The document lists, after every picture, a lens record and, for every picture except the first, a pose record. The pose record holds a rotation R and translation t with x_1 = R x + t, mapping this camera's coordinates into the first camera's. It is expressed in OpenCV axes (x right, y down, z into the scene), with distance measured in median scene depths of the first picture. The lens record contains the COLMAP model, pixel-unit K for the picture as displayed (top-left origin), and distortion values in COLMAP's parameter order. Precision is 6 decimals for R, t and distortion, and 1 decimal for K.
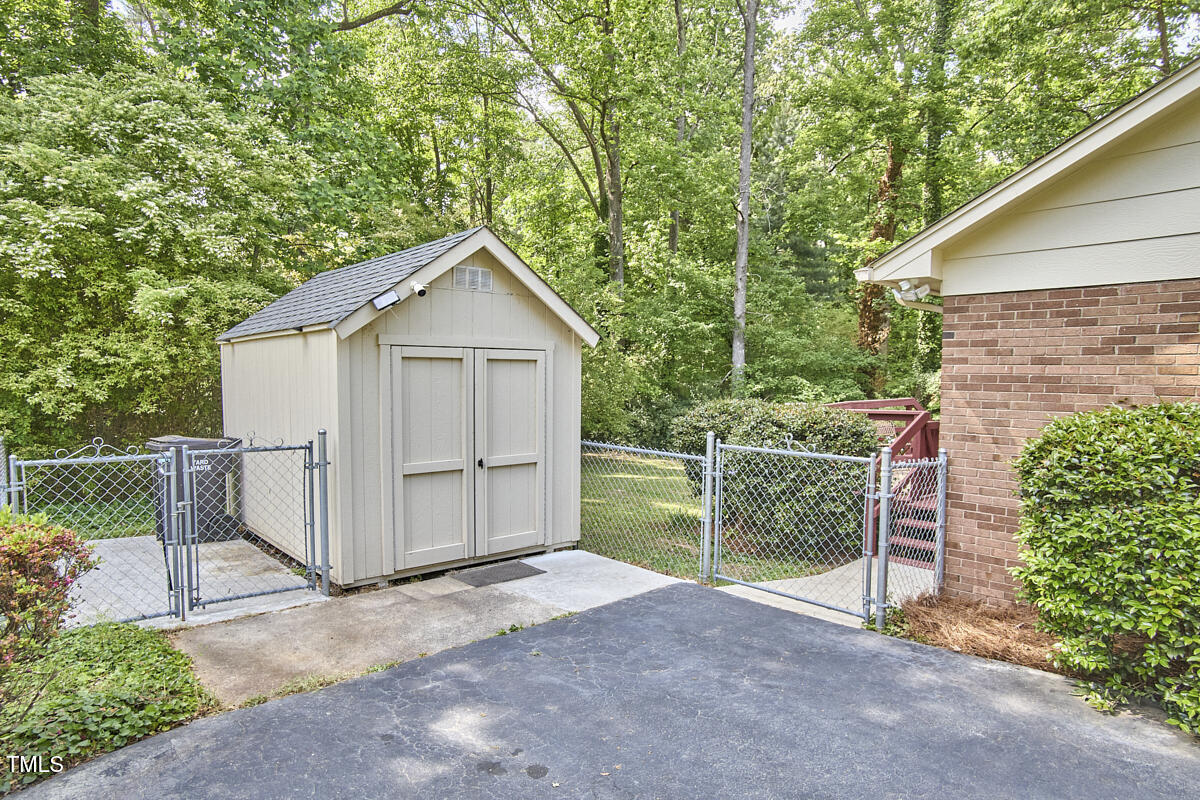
lens RADIAL K [[595.7, 0, 588.5], [0, 595.7, 409.1], [0, 0, 1]] dist [-0.081016, 0.036171]
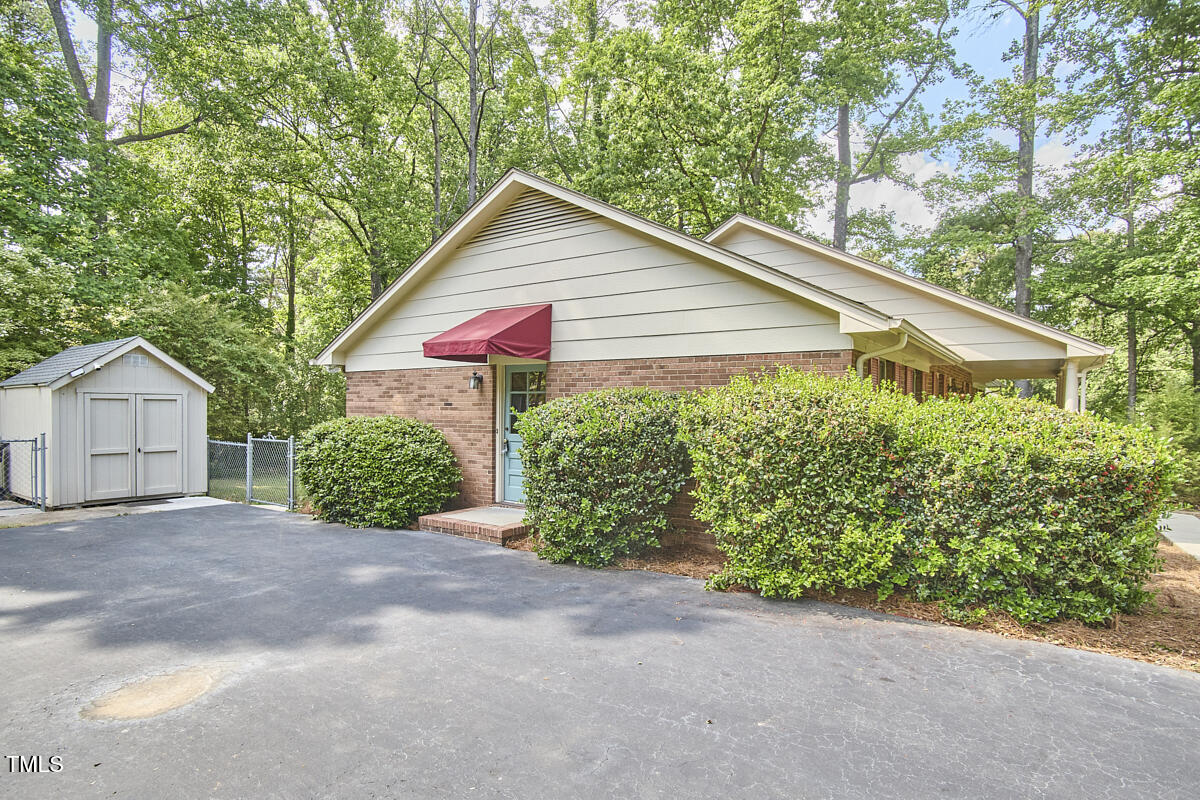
lens RADIAL K [[595.7, 0, 588.5], [0, 595.7, 409.1], [0, 0, 1]] dist [-0.081016, 0.036171]
pose [[0.981614, -0.001340, 0.190872, 1.049107], [0.011944, 0.998447, -0.054415, 0.083241], [-0.190503, 0.055694, 0.980105, -1.351840]]
